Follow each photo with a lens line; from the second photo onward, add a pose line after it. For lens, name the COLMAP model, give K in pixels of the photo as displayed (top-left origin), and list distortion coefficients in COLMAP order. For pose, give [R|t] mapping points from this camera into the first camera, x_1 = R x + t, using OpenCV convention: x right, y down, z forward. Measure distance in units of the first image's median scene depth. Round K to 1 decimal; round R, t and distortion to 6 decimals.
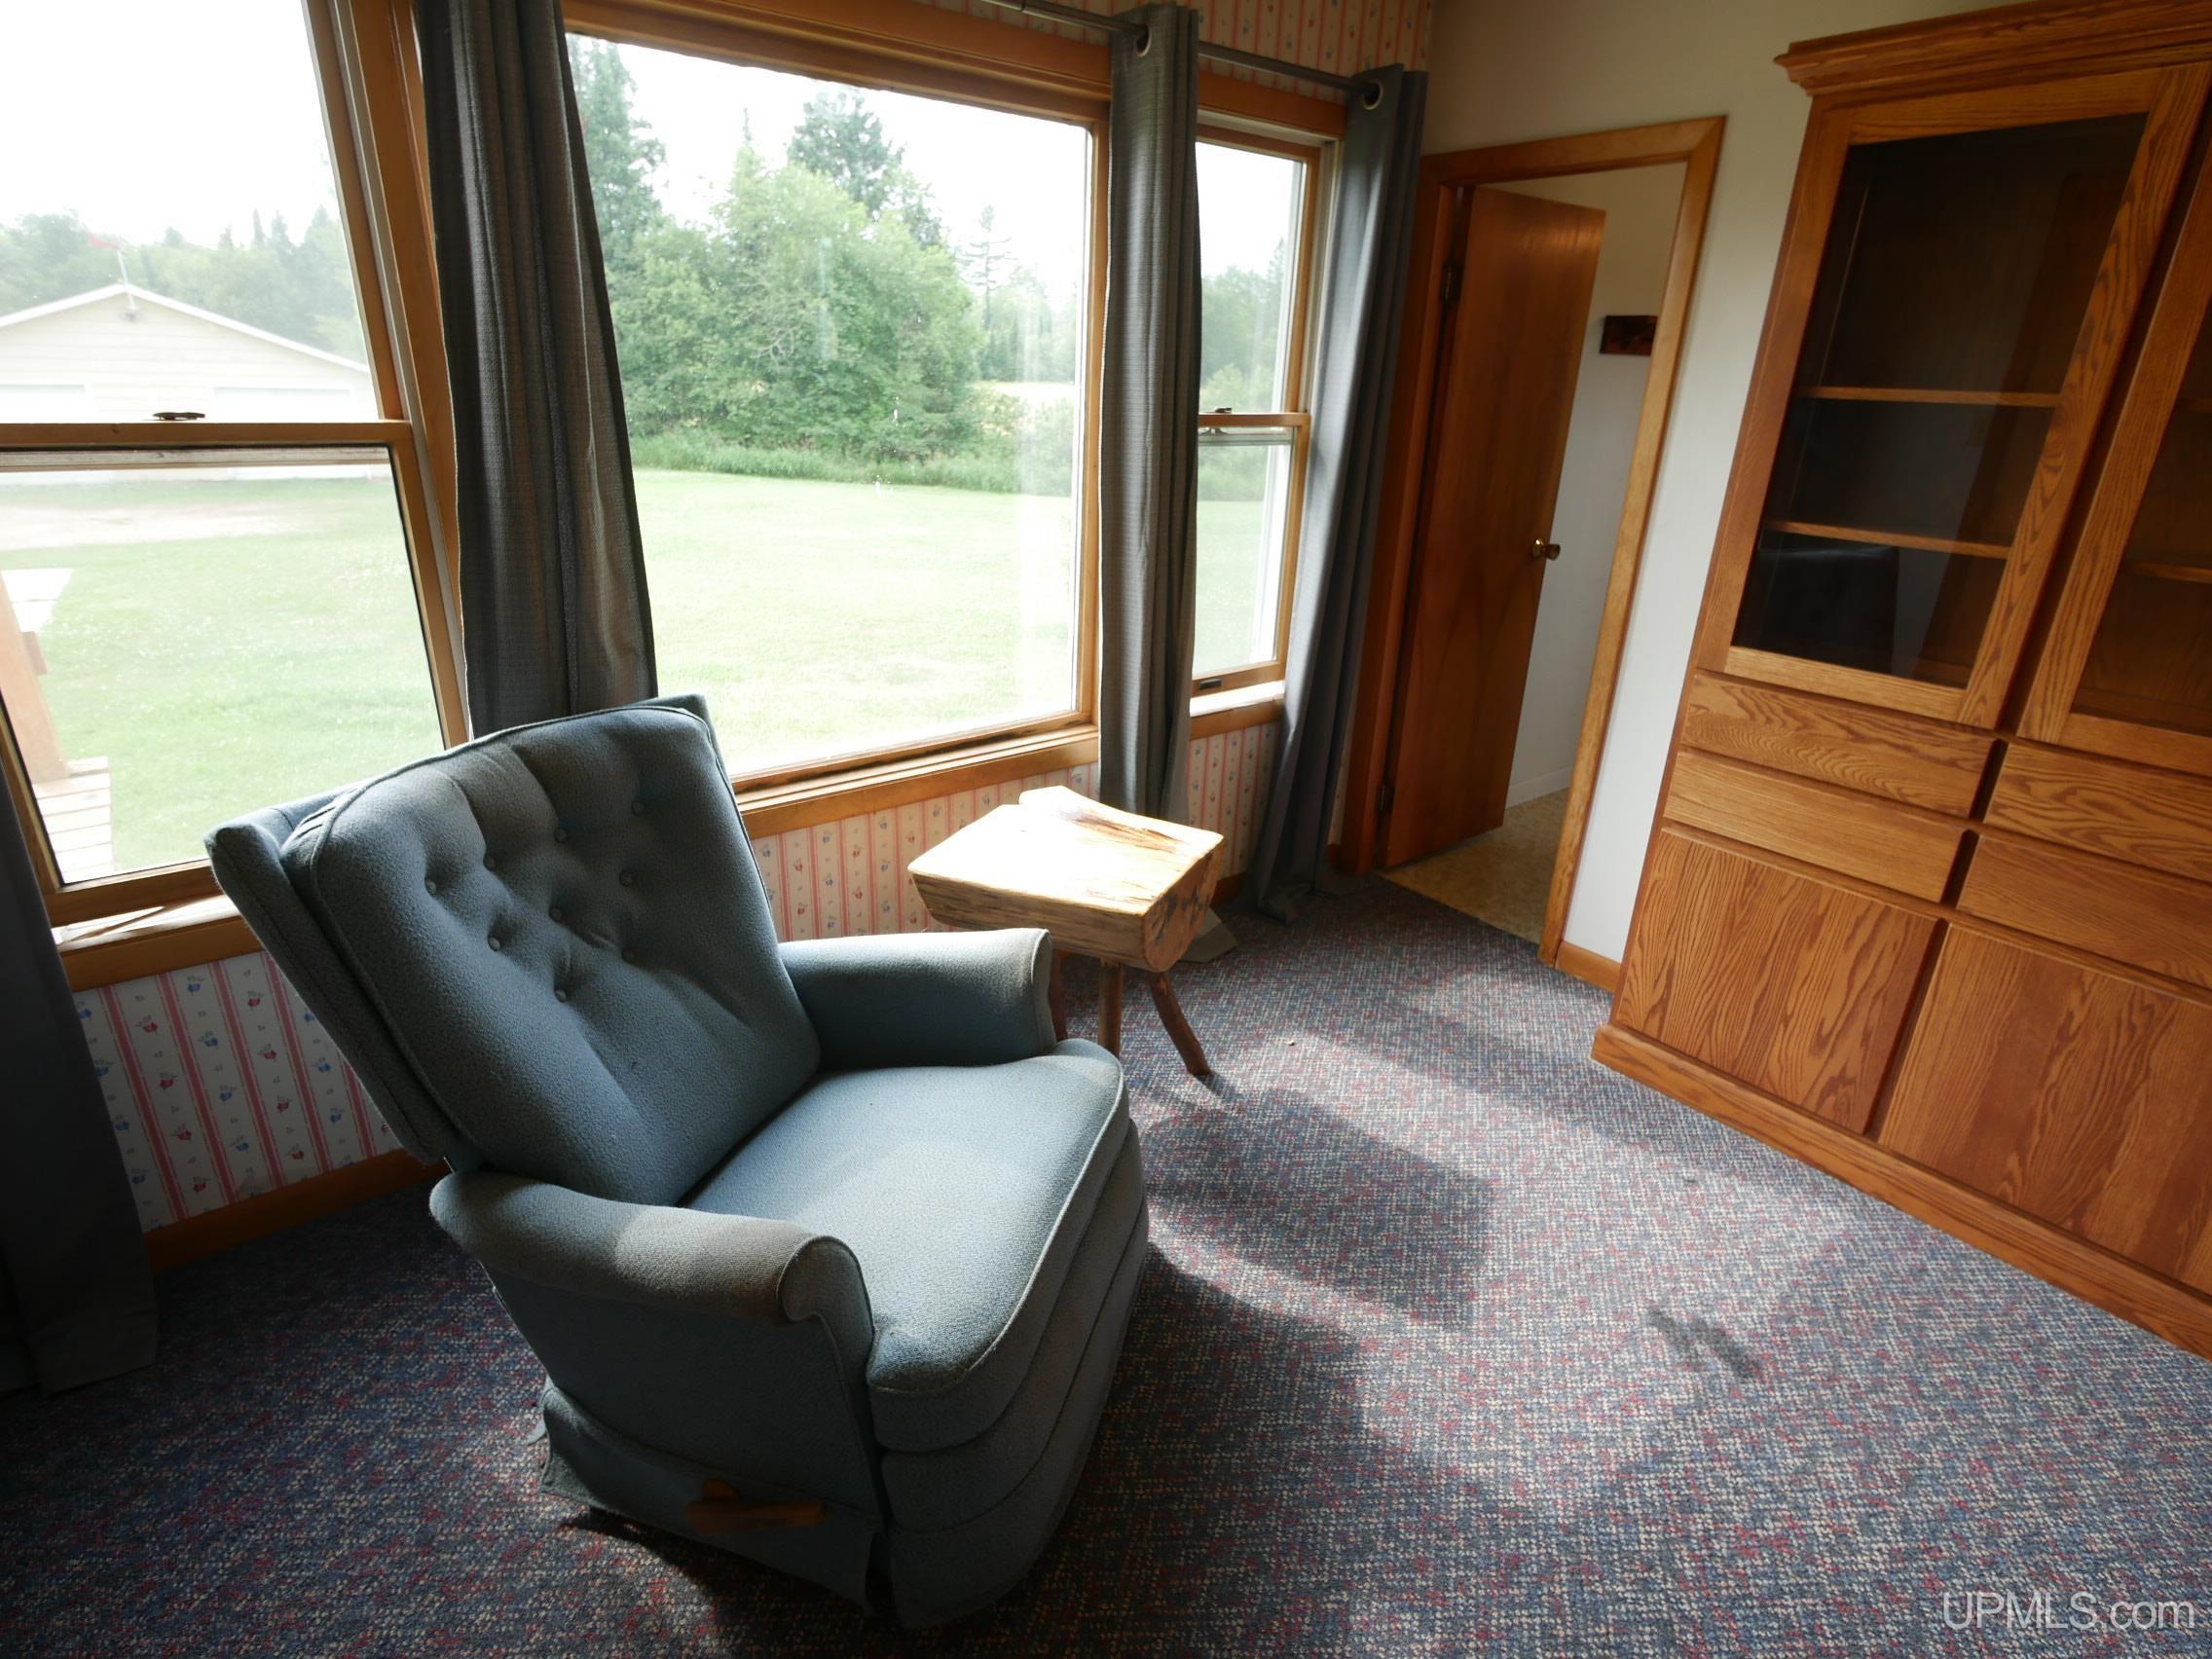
lens RADIAL K [[1149.2, 0, 1101.8], [0, 1149.2, 822.4], [0, 0, 1]] dist [-0.001211, -0.000109]
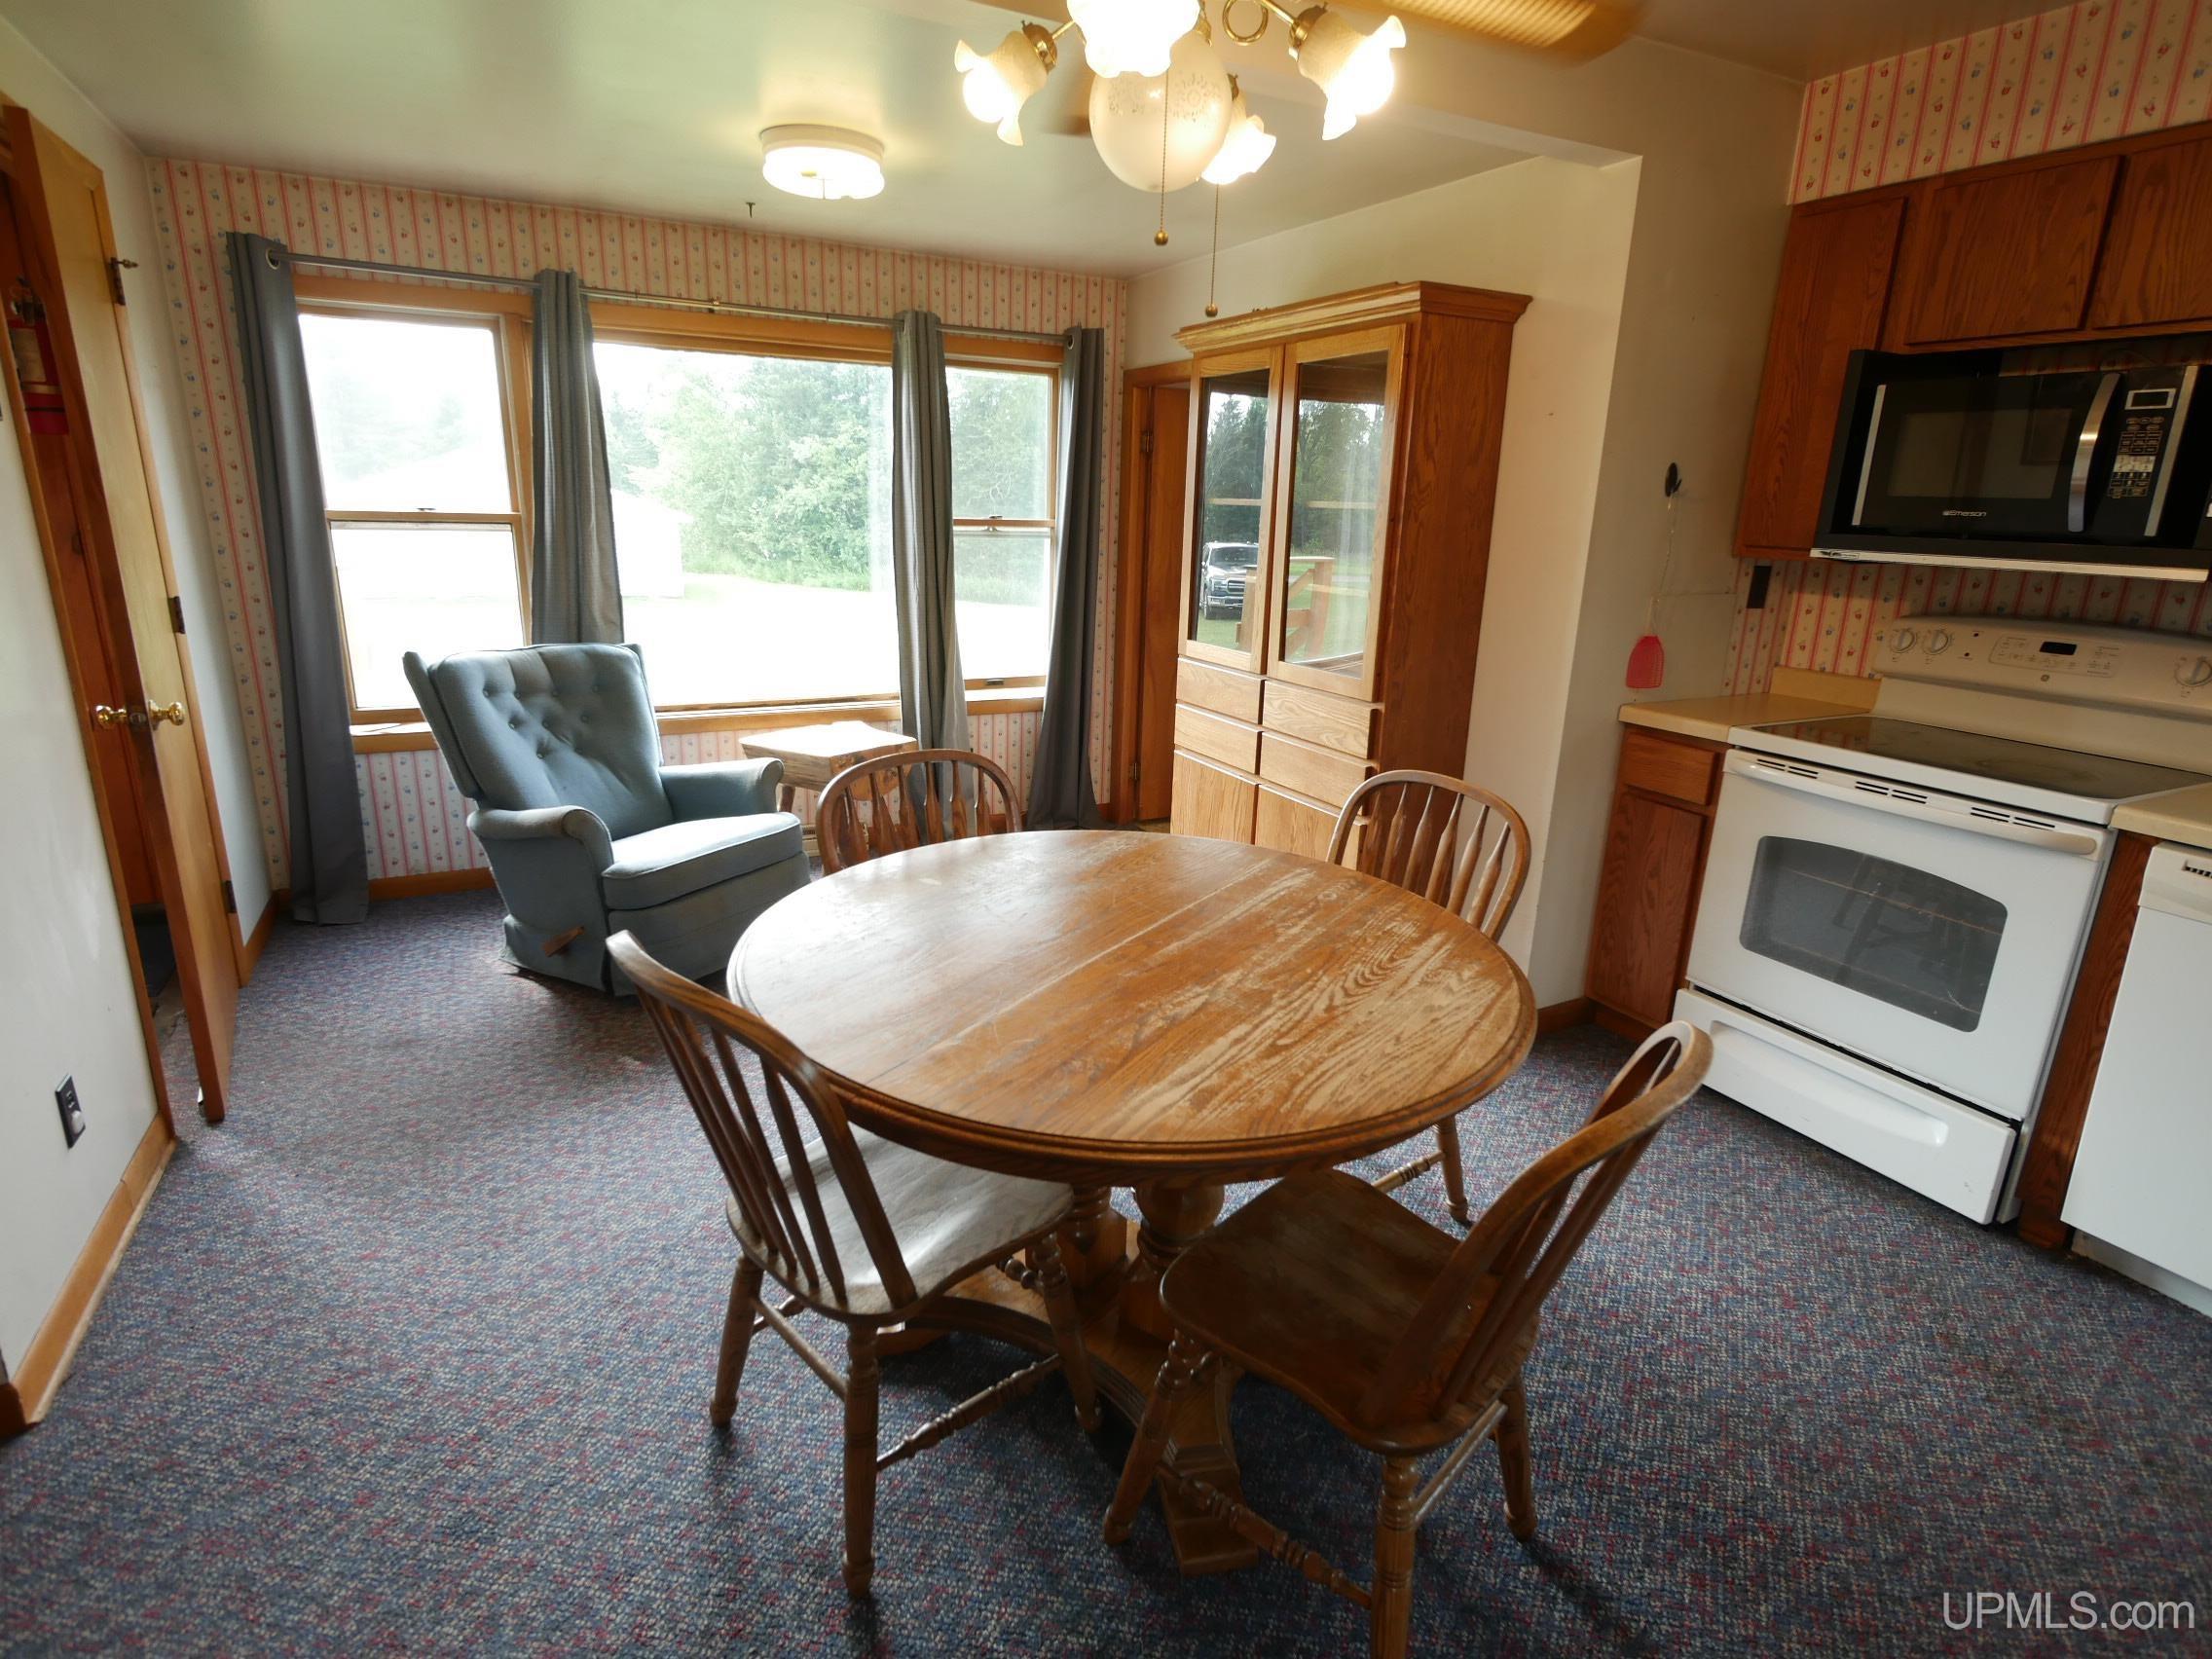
lens RADIAL K [[1149.2, 0, 1101.8], [0, 1149.2, 822.4], [0, 0, 1]] dist [-0.001211, -0.000109]
pose [[0.981162, 0.050199, -0.186550, 0.910391], [-0.070443, 0.992129, -0.103523, 0.380990], [0.179885, 0.114714, 0.976976, -0.867827]]
